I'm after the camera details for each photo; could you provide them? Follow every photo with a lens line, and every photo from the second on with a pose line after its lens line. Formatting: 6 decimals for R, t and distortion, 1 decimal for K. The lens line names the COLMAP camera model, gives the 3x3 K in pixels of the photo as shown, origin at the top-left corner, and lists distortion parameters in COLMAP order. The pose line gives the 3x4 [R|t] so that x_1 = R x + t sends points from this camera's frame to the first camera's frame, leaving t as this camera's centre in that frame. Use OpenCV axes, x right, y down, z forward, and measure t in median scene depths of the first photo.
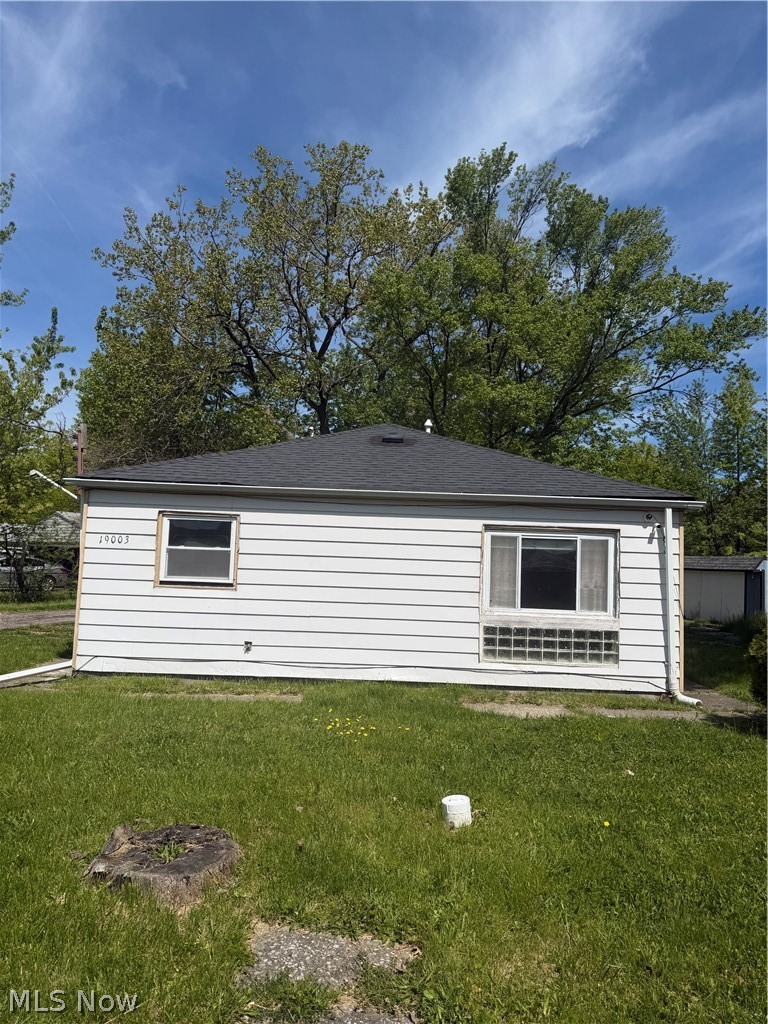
lens RADIAL K [[728.4, 0, 384.0], [0, 728.4, 512.0], [0, 0, 1]] dist [0.094508, -0.000562]
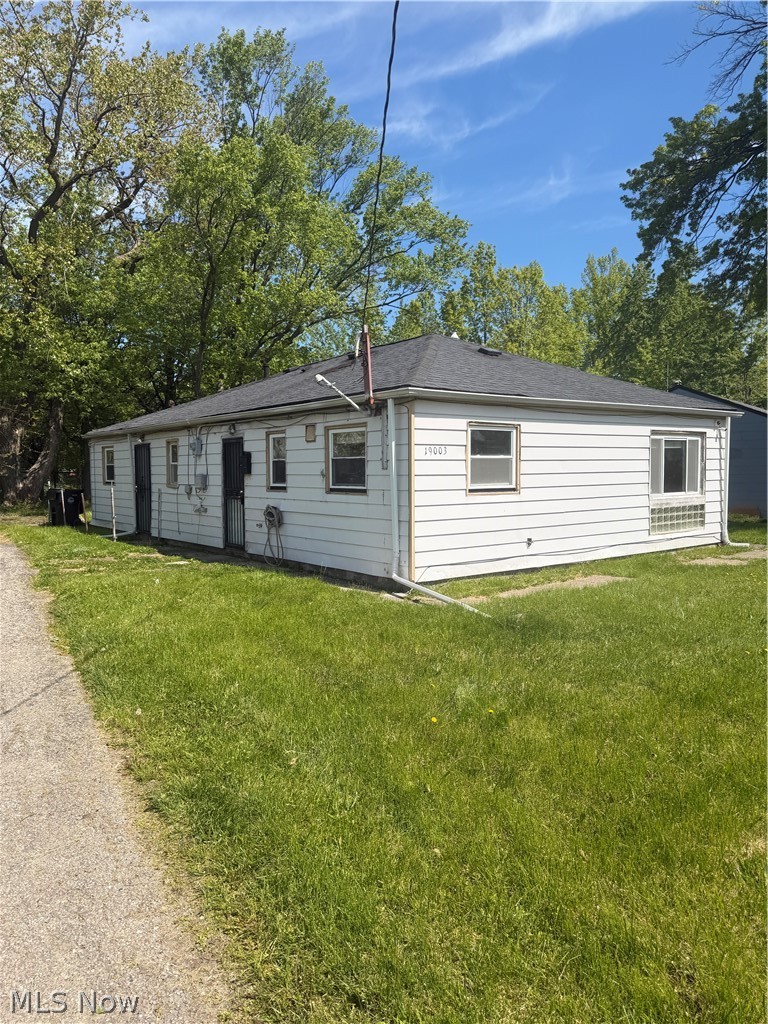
lens RADIAL K [[728.4, 0, 384.0], [0, 728.4, 512.0], [0, 0, 1]] dist [0.094508, -0.000562]
pose [[0.782863, -0.080463, 0.616969, -1.039922], [-0.005854, 0.990606, 0.136620, -0.014917], [-0.622166, -0.110566, 0.775038, 0.270338]]
